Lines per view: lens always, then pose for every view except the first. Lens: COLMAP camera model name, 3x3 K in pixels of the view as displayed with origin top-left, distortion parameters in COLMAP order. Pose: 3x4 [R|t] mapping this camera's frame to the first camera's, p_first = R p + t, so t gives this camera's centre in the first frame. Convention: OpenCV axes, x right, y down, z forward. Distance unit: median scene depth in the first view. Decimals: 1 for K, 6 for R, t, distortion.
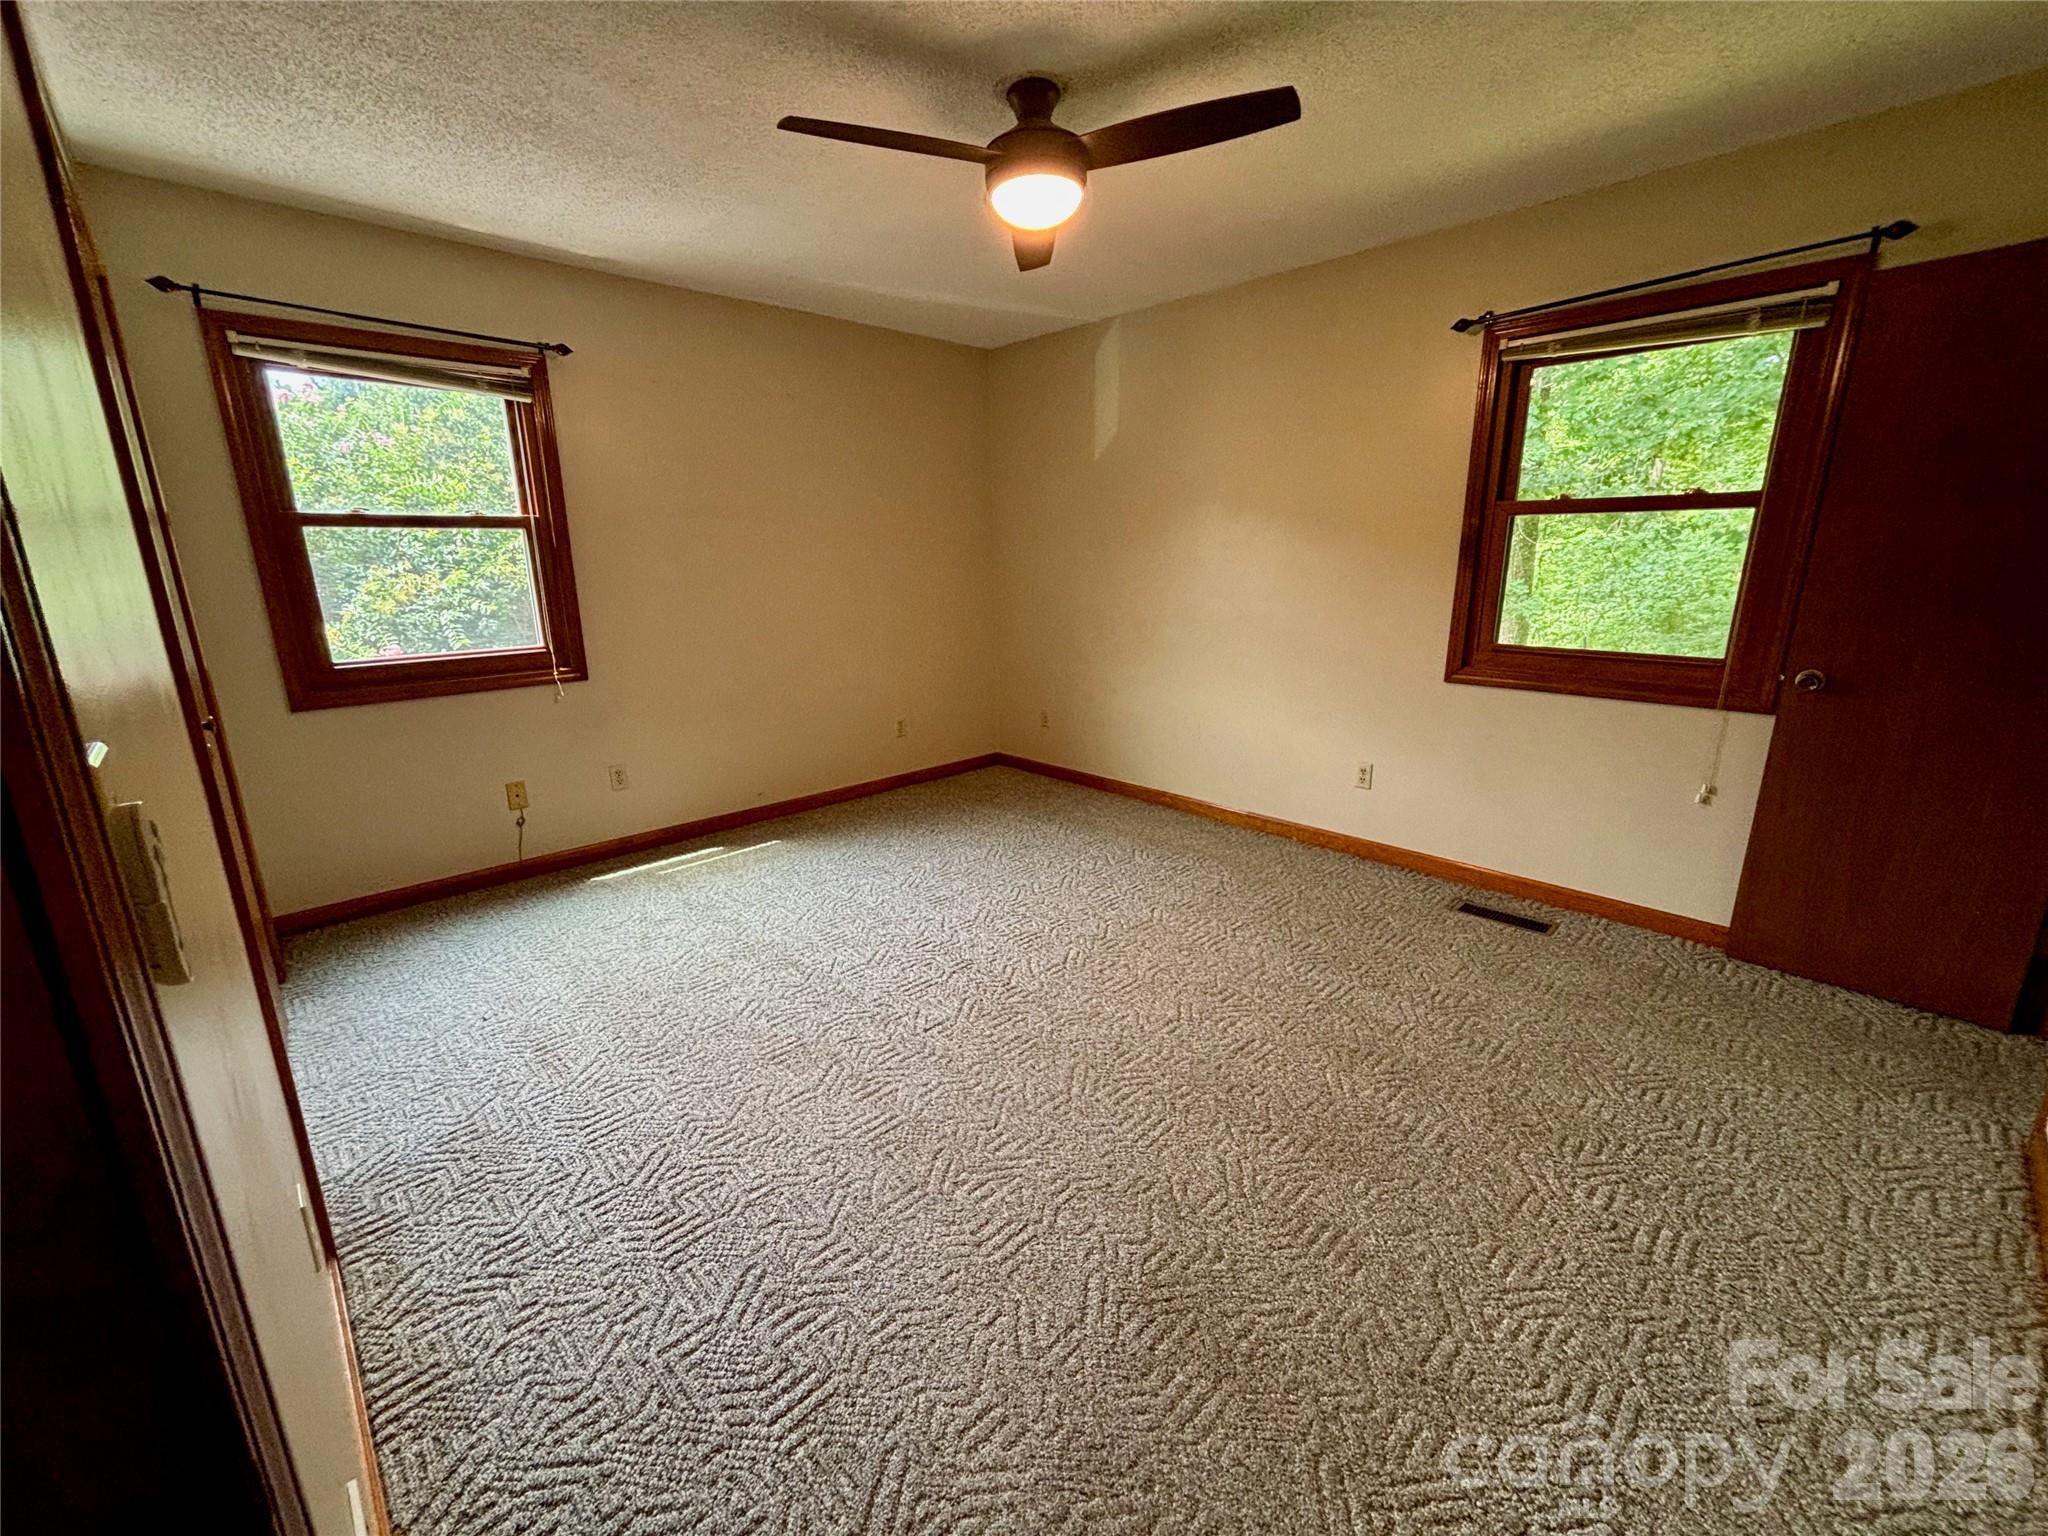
lens RADIAL K [[831.6, 0, 941.8], [0, 831.6, 760.5], [0, 0, 1]] dist [-0.018350, 0.013130]
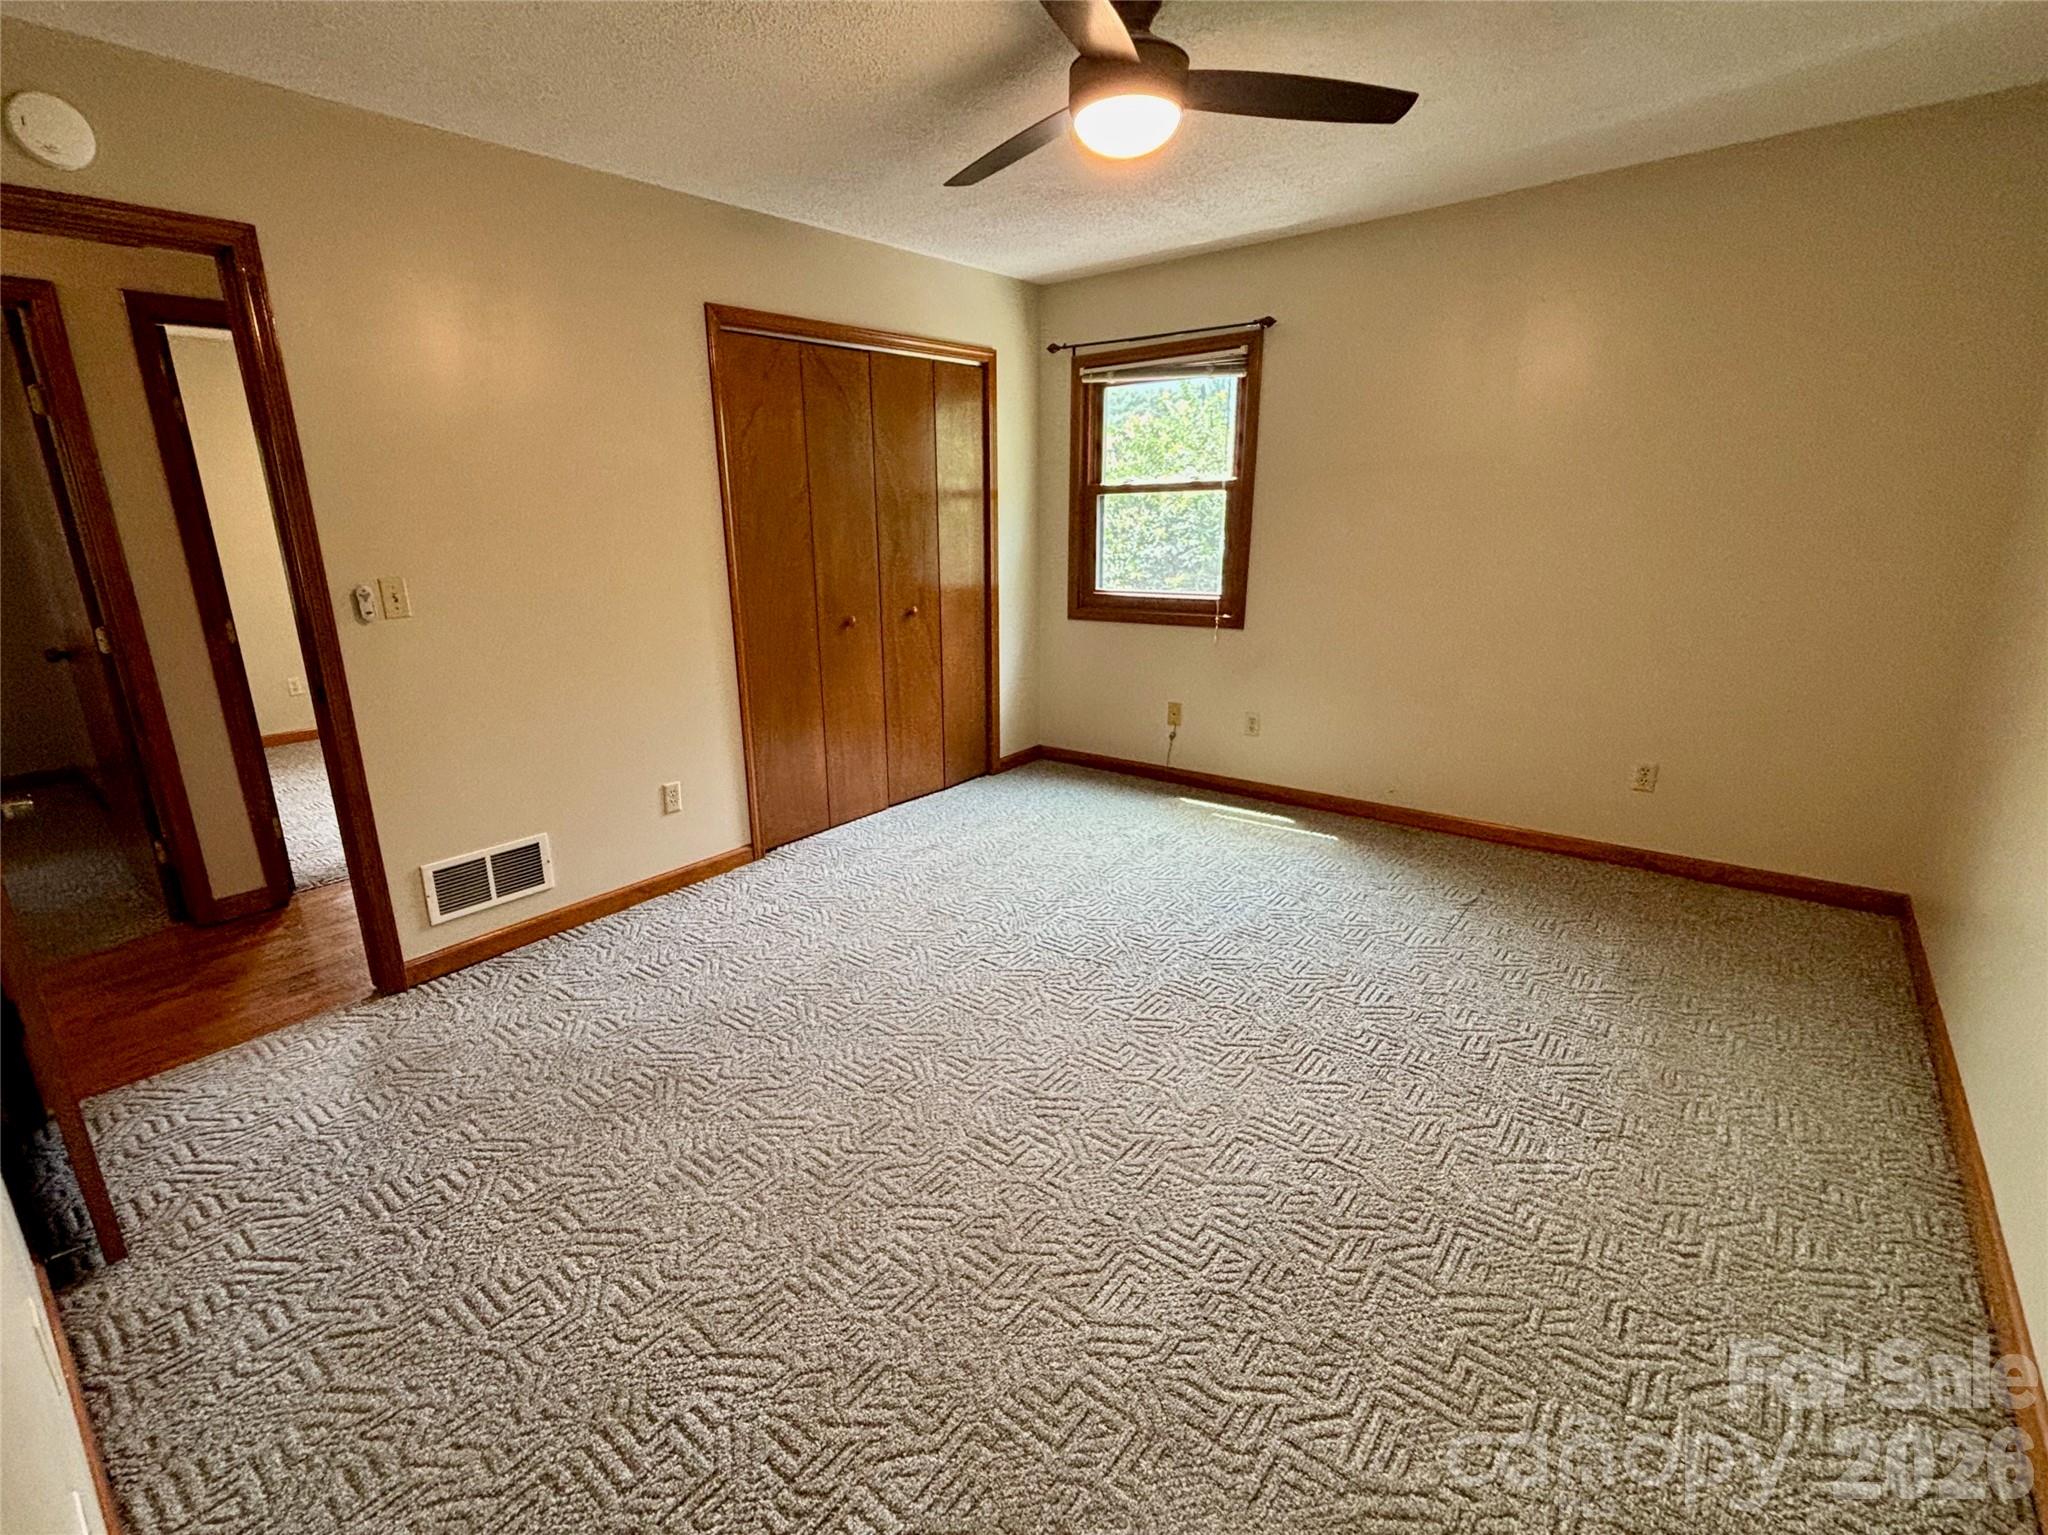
lens RADIAL K [[899.2, 0, 1024.0], [0, 899.2, 767.5], [0, 0, 1]] dist [0.003001, 0.000572]
pose [[0.188624, 0.280021, -0.941281, 0.702789], [-0.221345, 0.945945, 0.237054, -0.145663], [0.956780, 0.163634, 0.240409, 0.476469]]
